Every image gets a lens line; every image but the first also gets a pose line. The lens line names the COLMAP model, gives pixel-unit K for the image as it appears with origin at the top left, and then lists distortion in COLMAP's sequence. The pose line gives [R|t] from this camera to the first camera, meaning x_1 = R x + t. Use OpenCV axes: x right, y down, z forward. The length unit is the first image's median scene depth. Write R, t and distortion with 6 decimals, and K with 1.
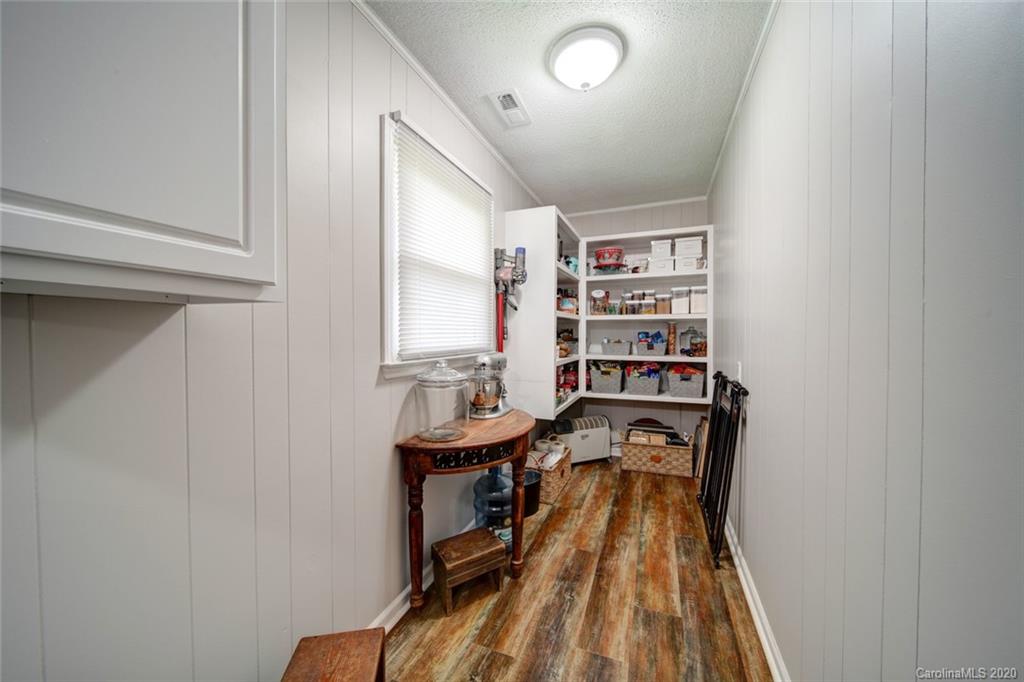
lens RADIAL K [[360.1, 0, 510.1], [0, 360.1, 340.5], [0, 0, 1]] dist [0.001404, -0.001637]
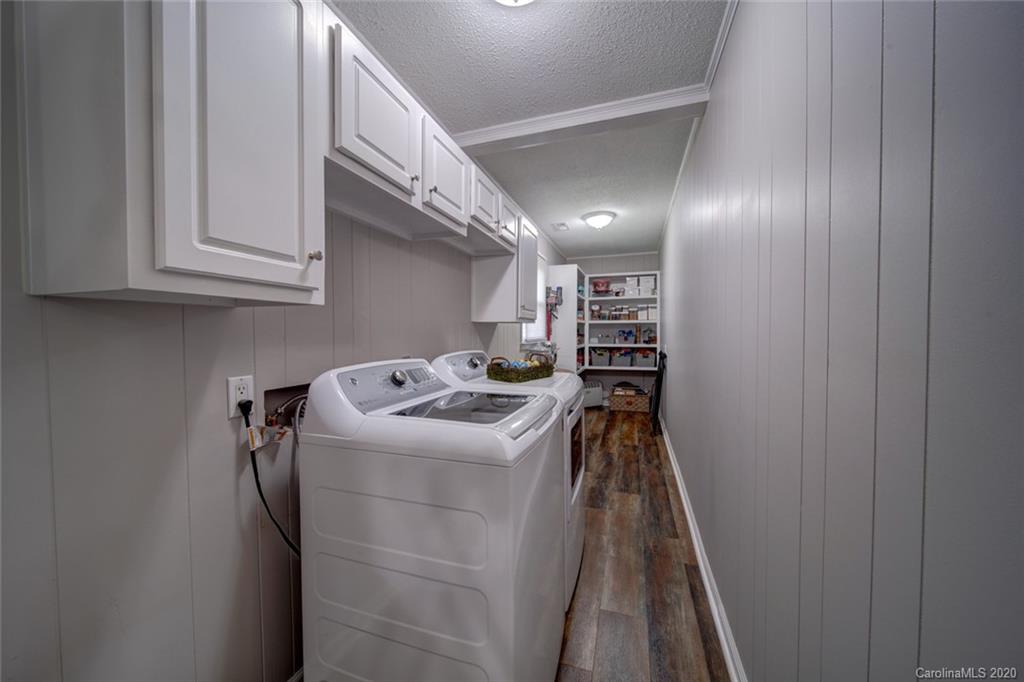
lens RADIAL K [[360.1, 0, 514.7], [0, 360.1, 339.0], [0, 0, 1]] dist [0.001404, -0.001637]
pose [[0.997661, -0.003461, 0.068268, -0.265964], [0.003474, 0.999994, -0.000067, 0.016800], [-0.068268, 0.000304, 0.997667, -0.699816]]
